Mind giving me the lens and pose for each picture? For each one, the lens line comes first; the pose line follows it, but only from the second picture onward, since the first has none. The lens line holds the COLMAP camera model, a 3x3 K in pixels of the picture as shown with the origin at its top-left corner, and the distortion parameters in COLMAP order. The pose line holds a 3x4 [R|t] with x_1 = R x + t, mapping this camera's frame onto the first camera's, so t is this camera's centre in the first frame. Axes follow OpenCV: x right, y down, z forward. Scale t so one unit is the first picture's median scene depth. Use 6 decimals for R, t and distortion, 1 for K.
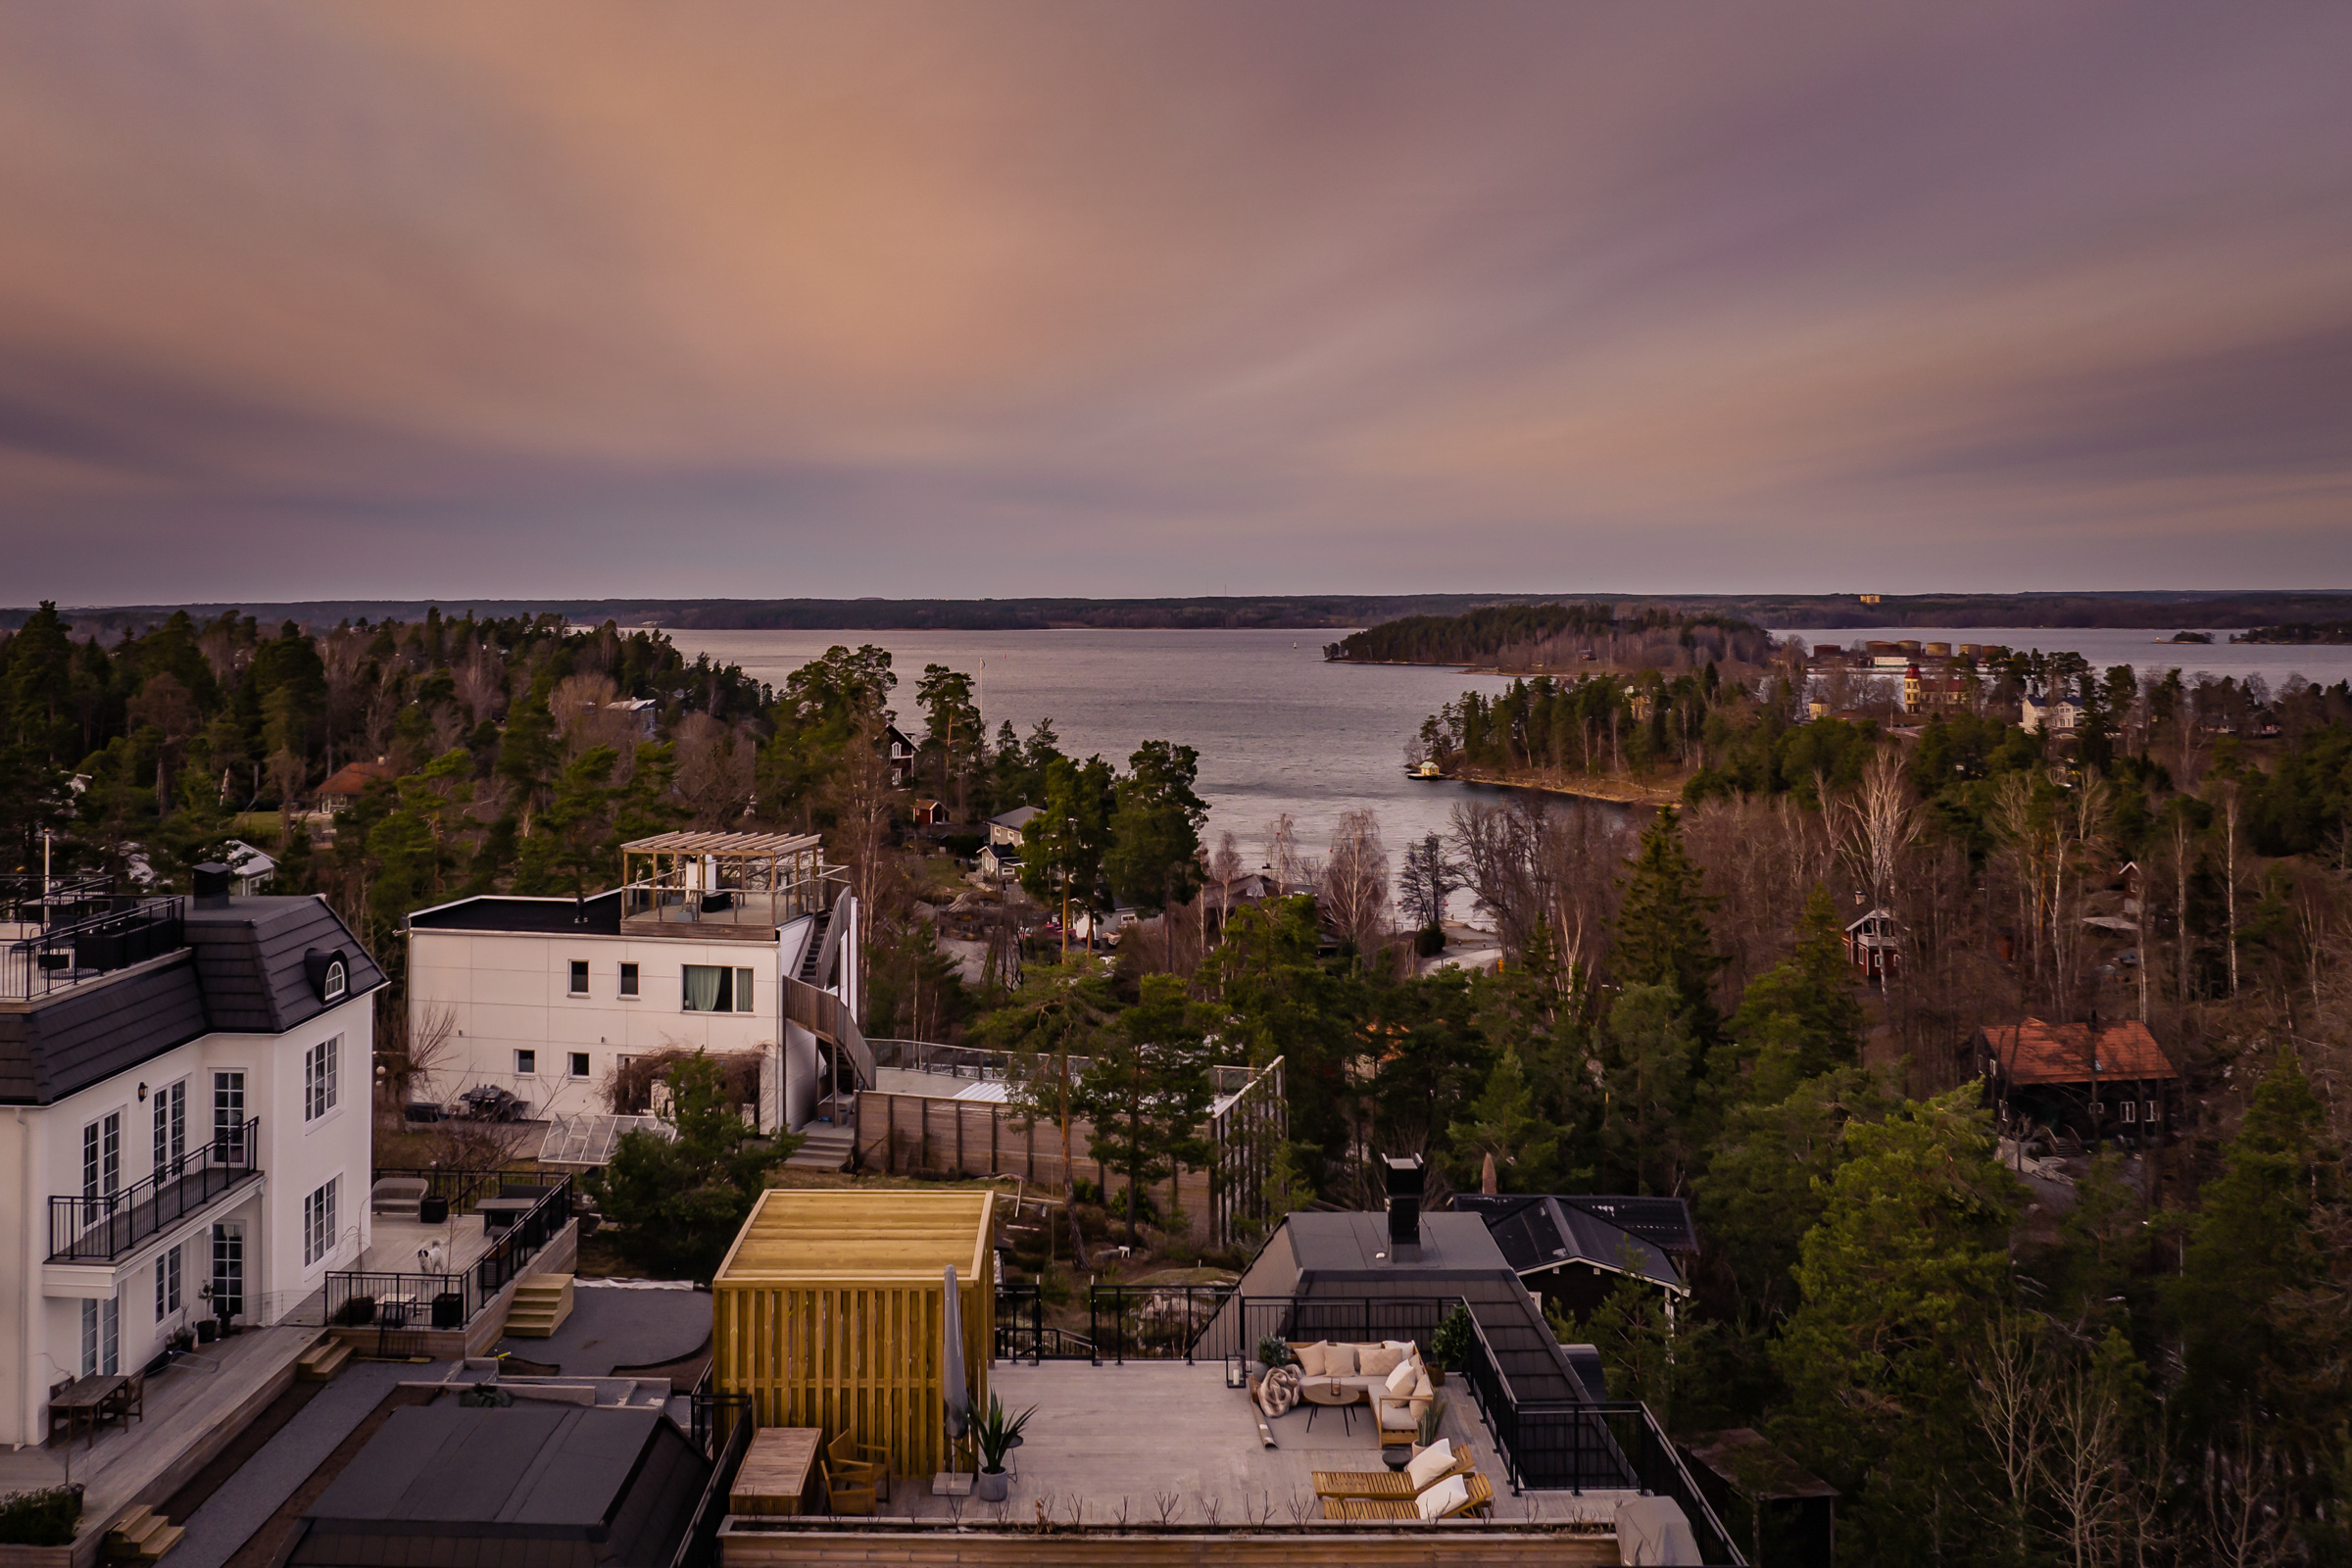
lens RADIAL K [[2829.8, 0, 1167.6], [0, 2829.8, 609.0], [0, 0, 1]] dist [0.024589, -0.398612]
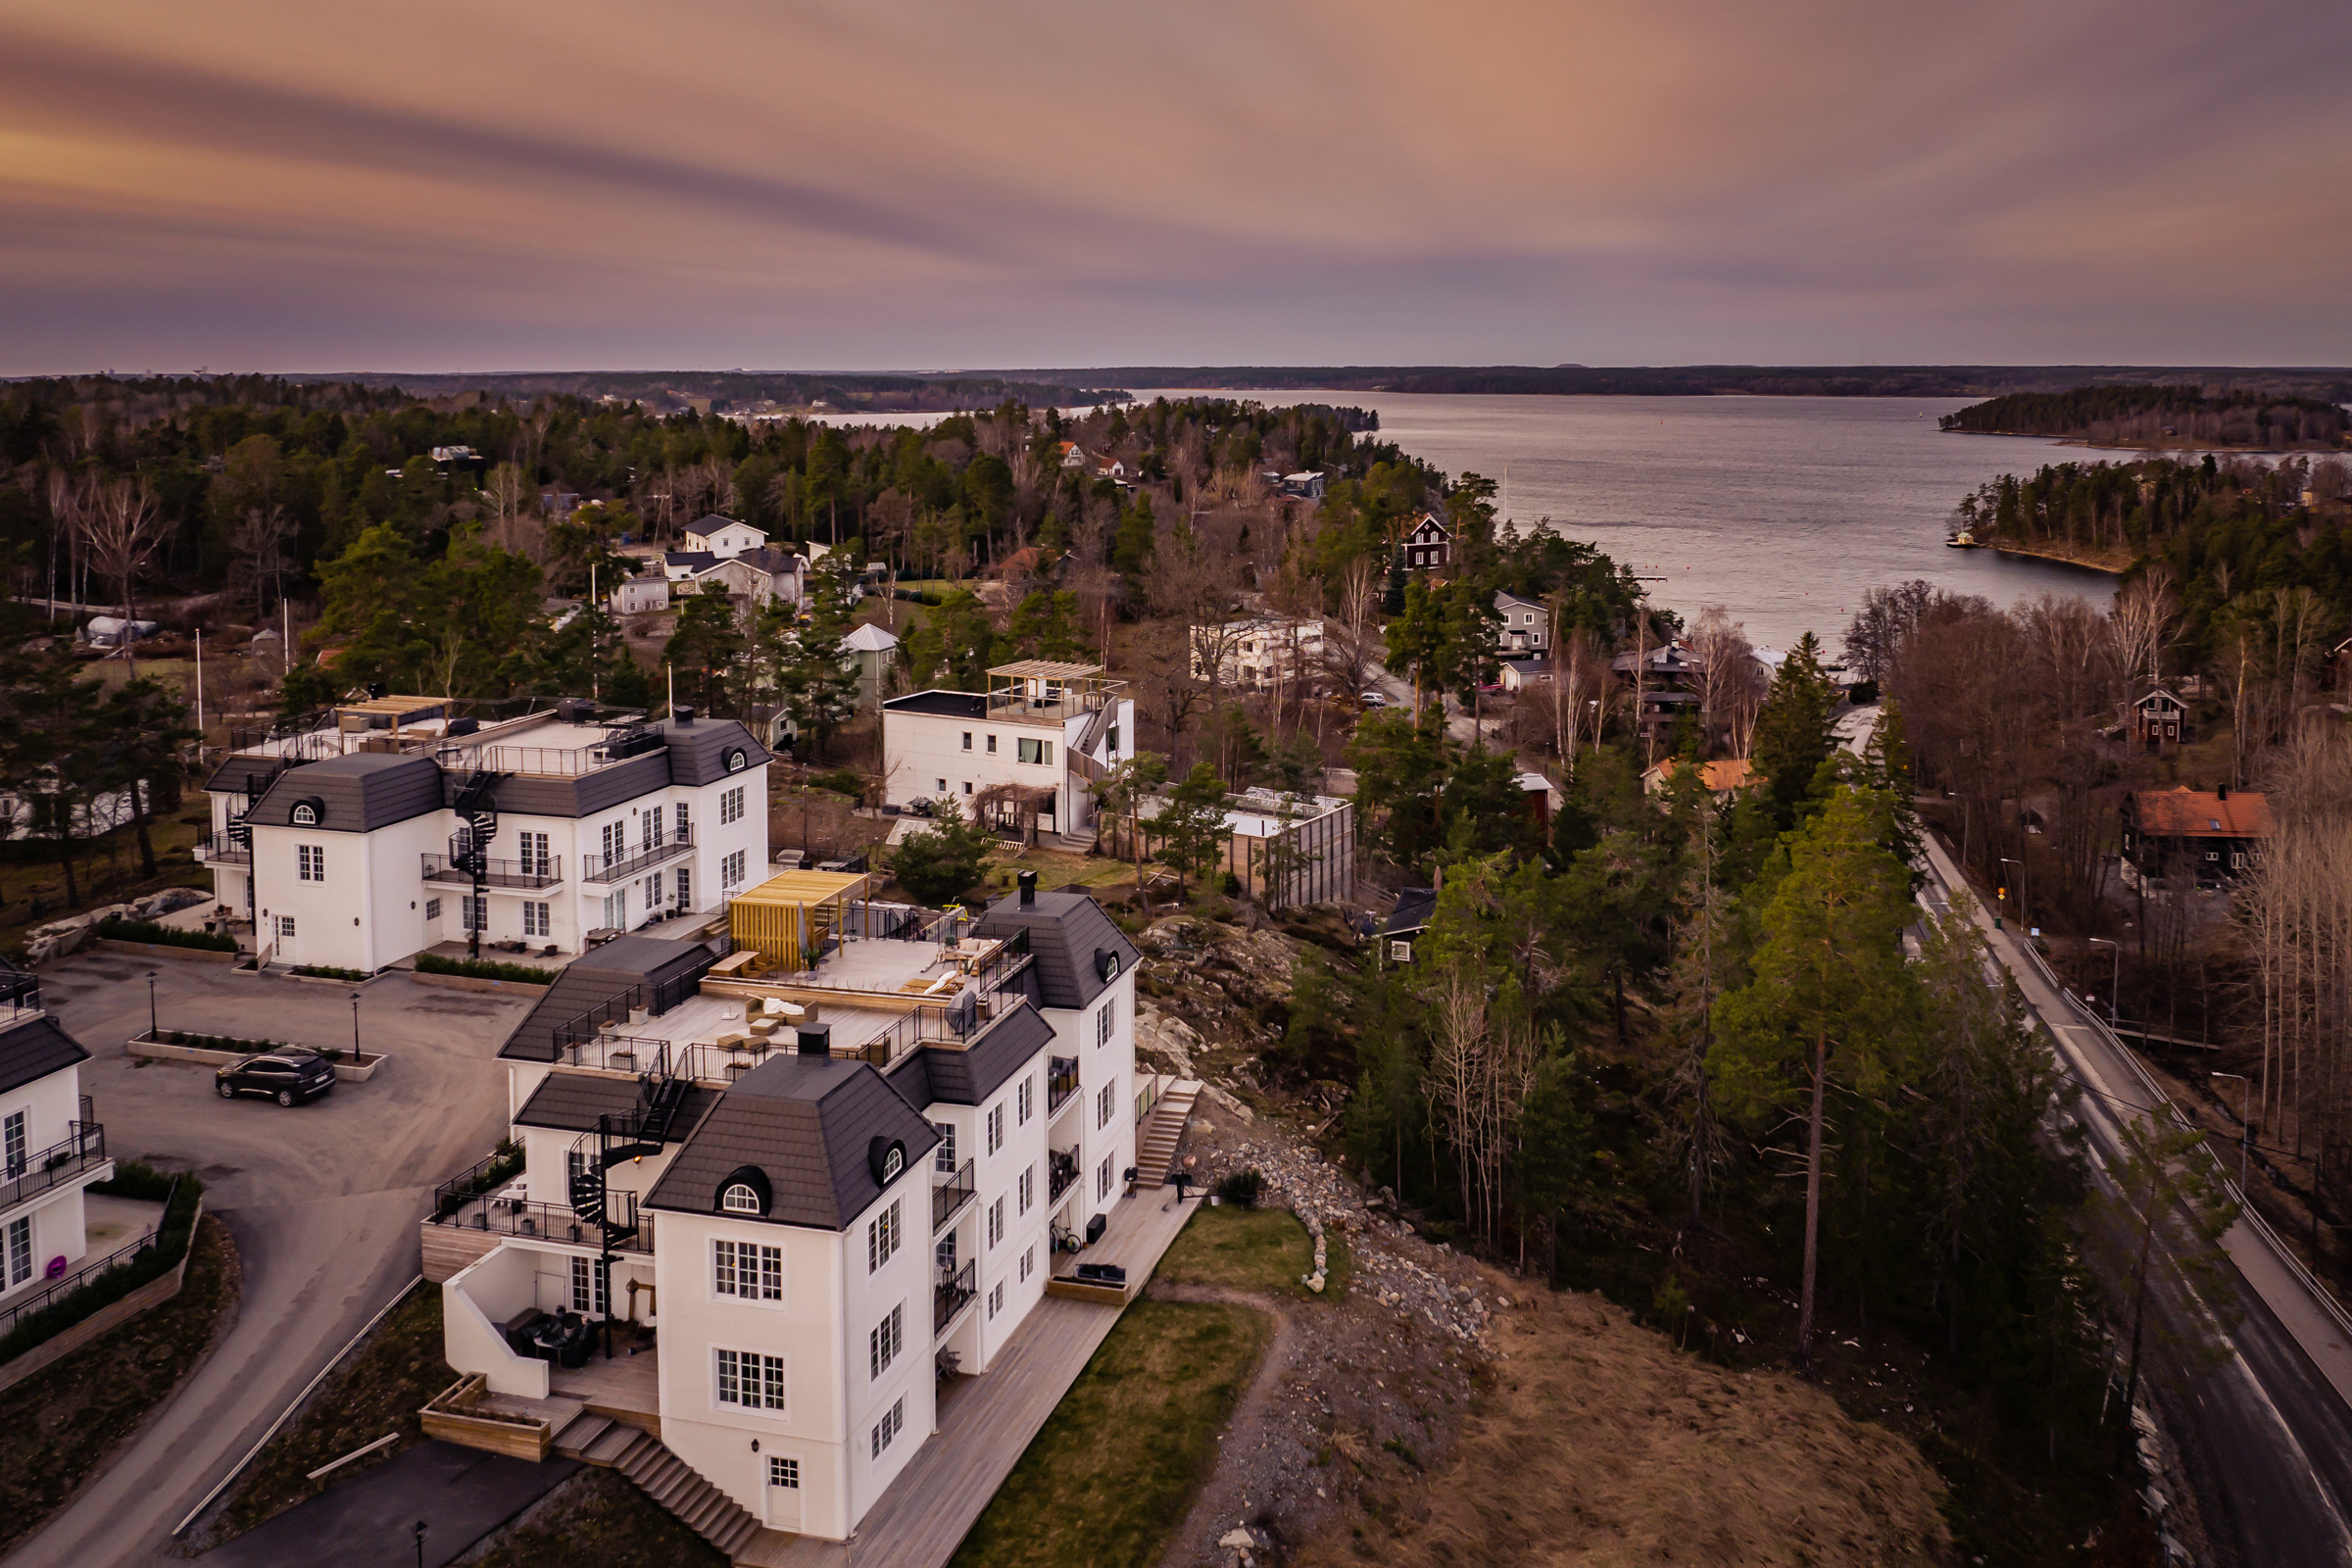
lens RADIAL K [[2296.8, 0, 1176.0], [0, 2296.8, 784.0], [0, 0, 1]] dist [-0.005401, -0.010154]
pose [[0.966105, 0.050277, -0.253208, 0.297591], [-0.005946, 0.984925, 0.172881, -0.099020], [0.258083, -0.165515, 0.951839, -0.376859]]
